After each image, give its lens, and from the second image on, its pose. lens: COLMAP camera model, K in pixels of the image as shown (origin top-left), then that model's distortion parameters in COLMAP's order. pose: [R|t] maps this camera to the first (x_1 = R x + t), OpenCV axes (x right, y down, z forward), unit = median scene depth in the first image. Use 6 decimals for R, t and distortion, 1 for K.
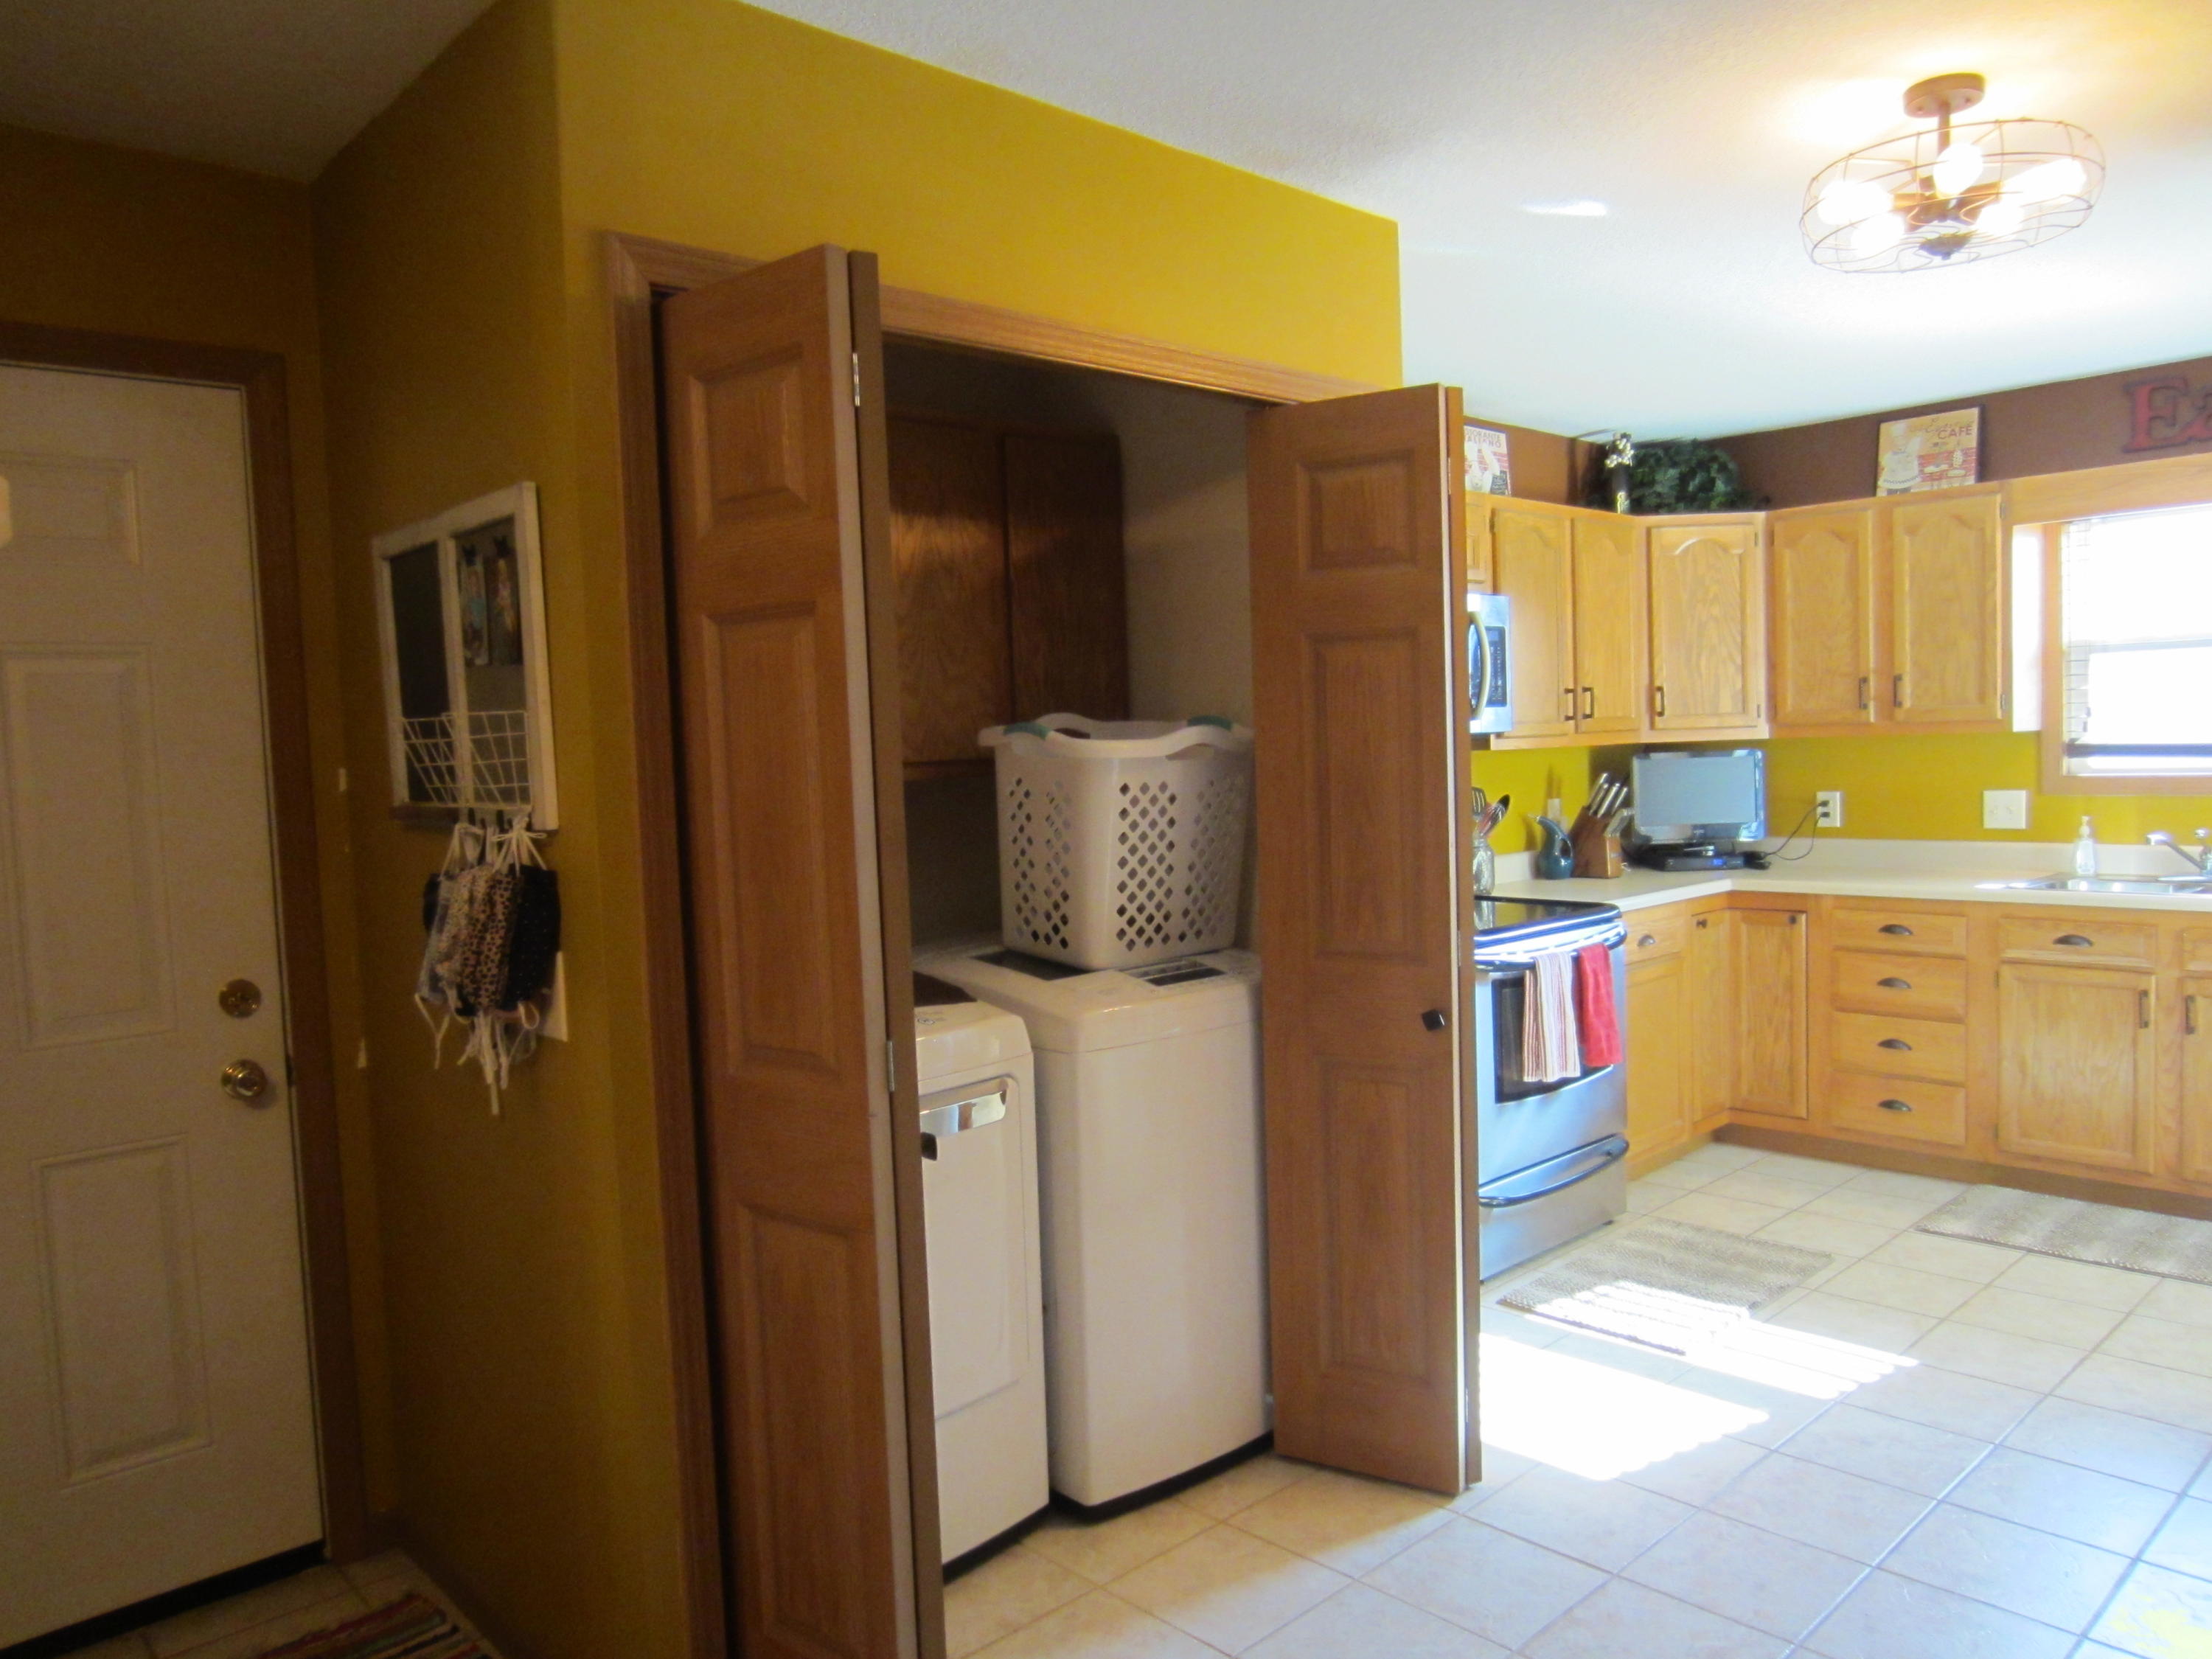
lens RADIAL K [[1570.6, 0, 1106.0], [0, 1570.6, 829.5], [0, 0, 1]] dist [-0.040484, 0.023155]
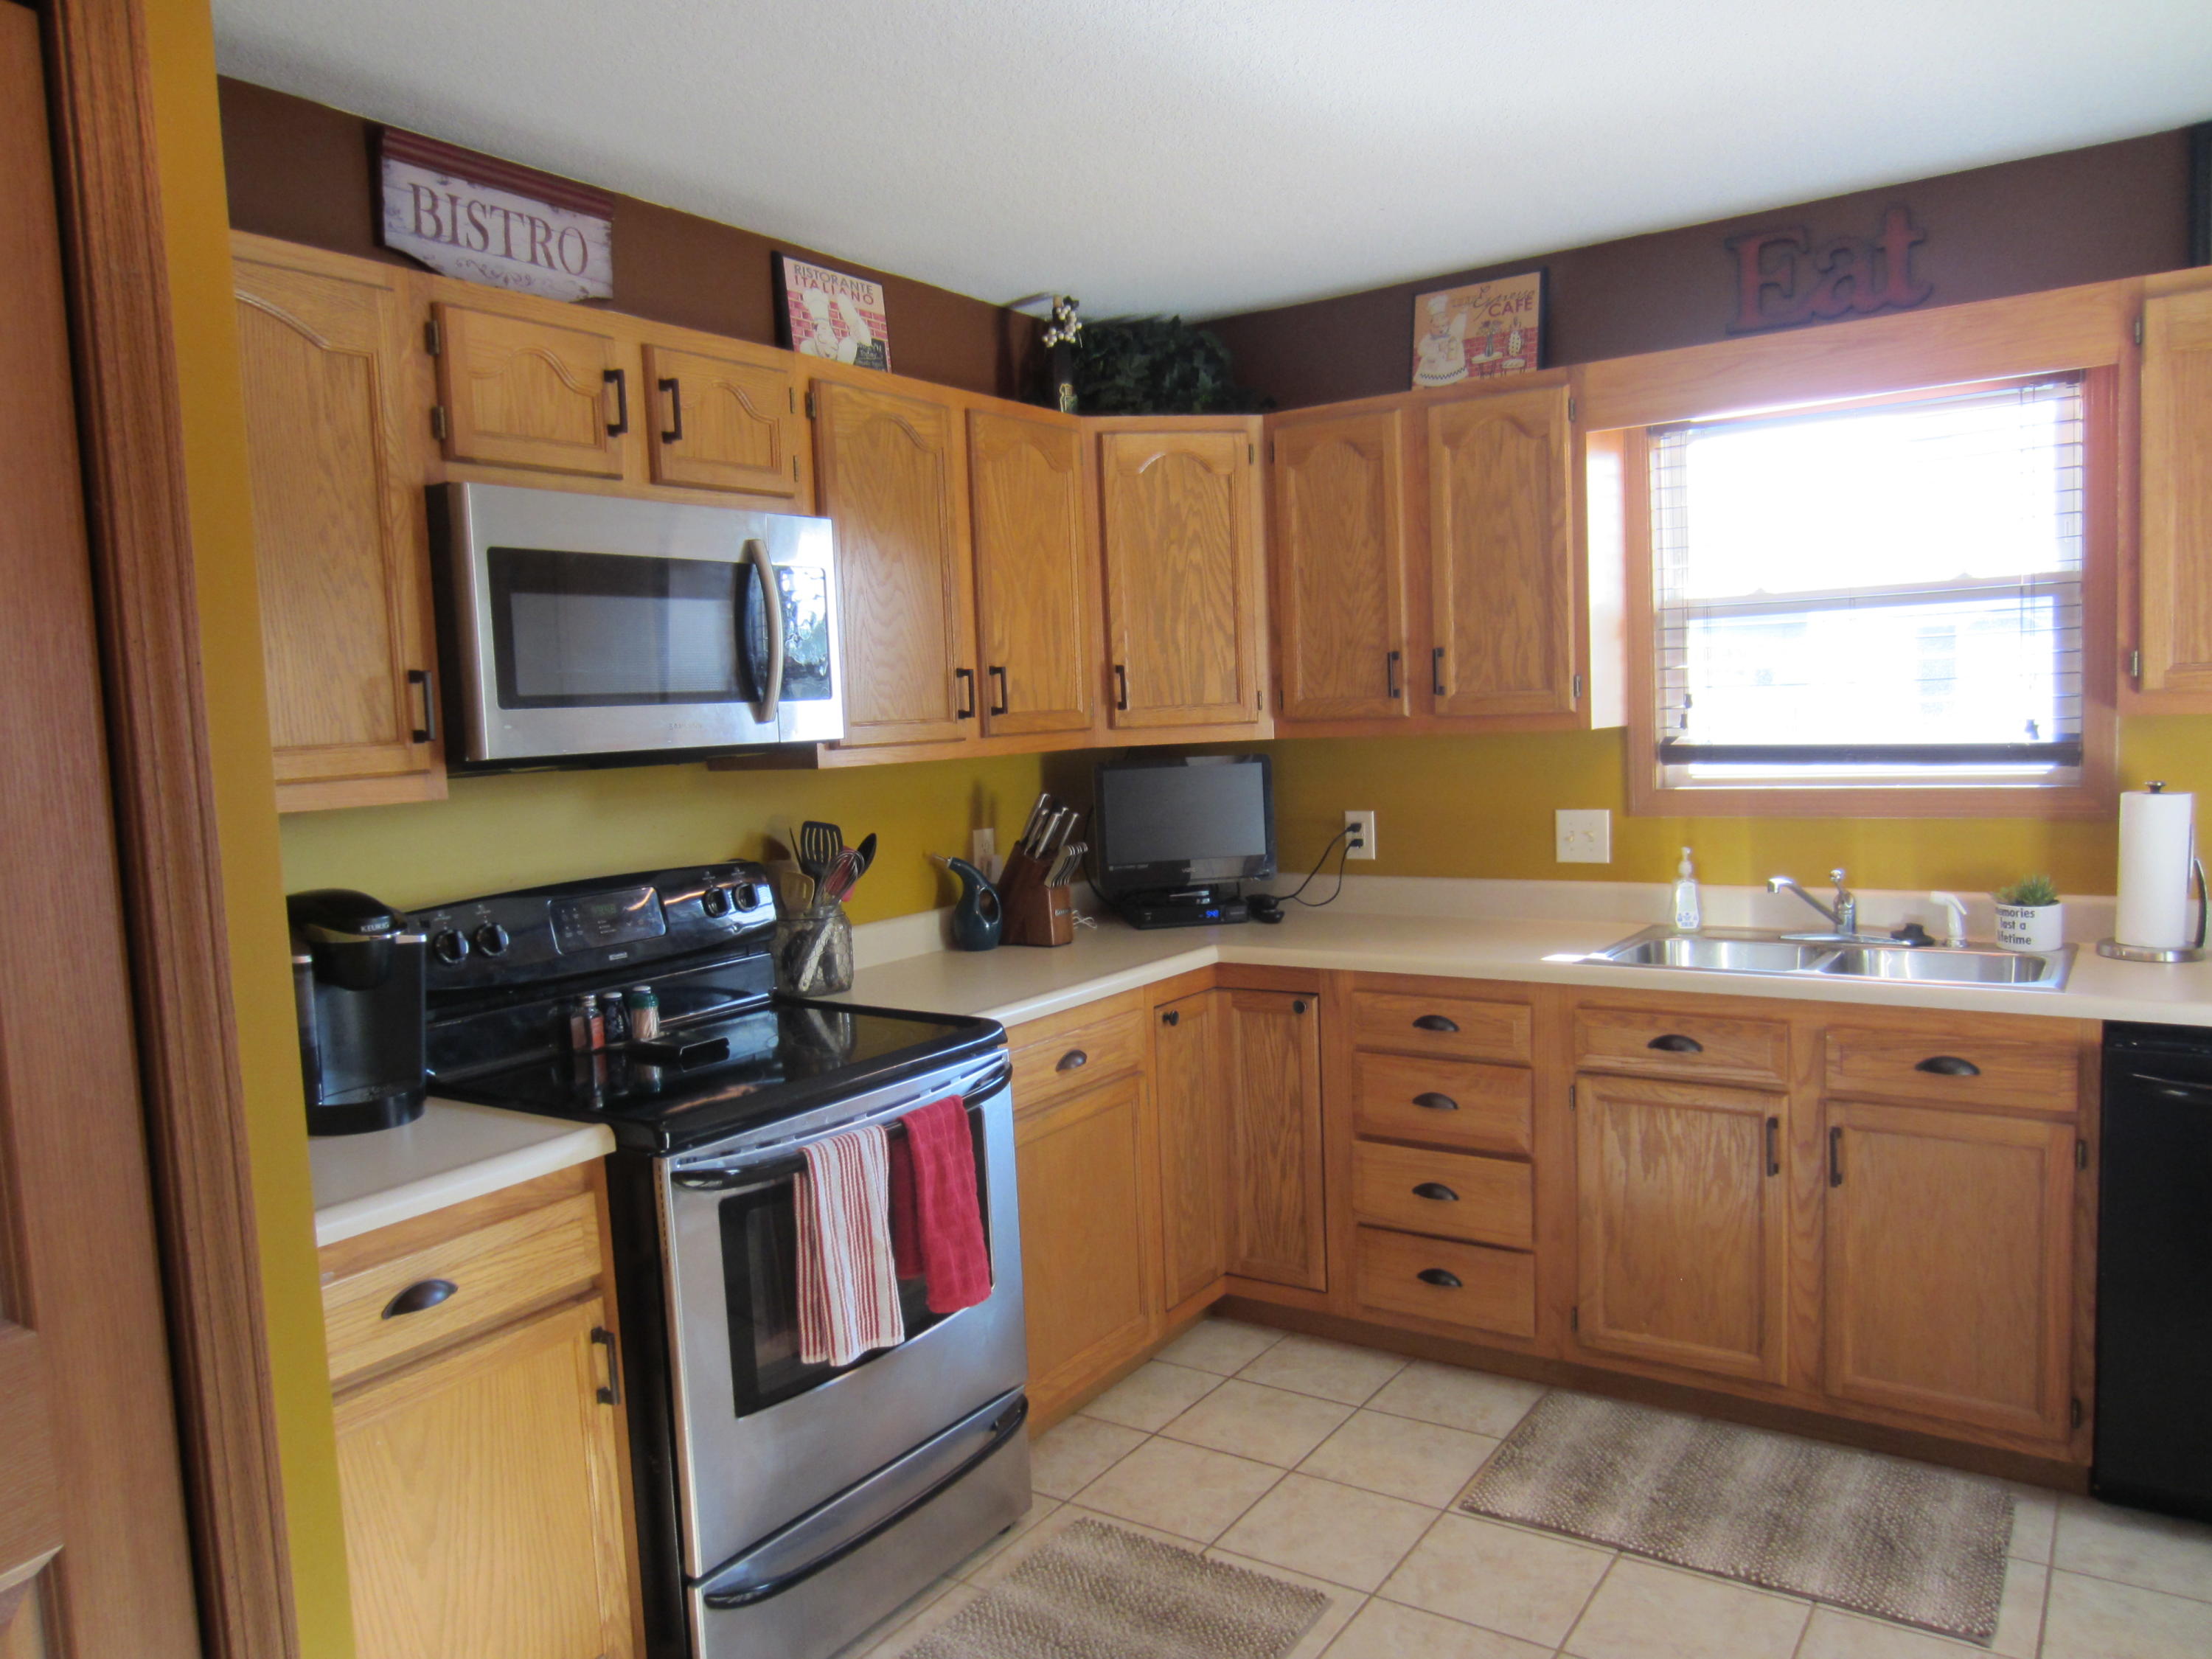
lens RADIAL K [[1570.6, 0, 1106.0], [0, 1570.6, 829.5], [0, 0, 1]] dist [-0.040484, 0.023155]
pose [[0.975947, -0.022812, 0.216809, 0.210469], [0.020019, 0.999686, 0.015069, -0.031904], [-0.217085, -0.010366, 0.976098, 0.348190]]
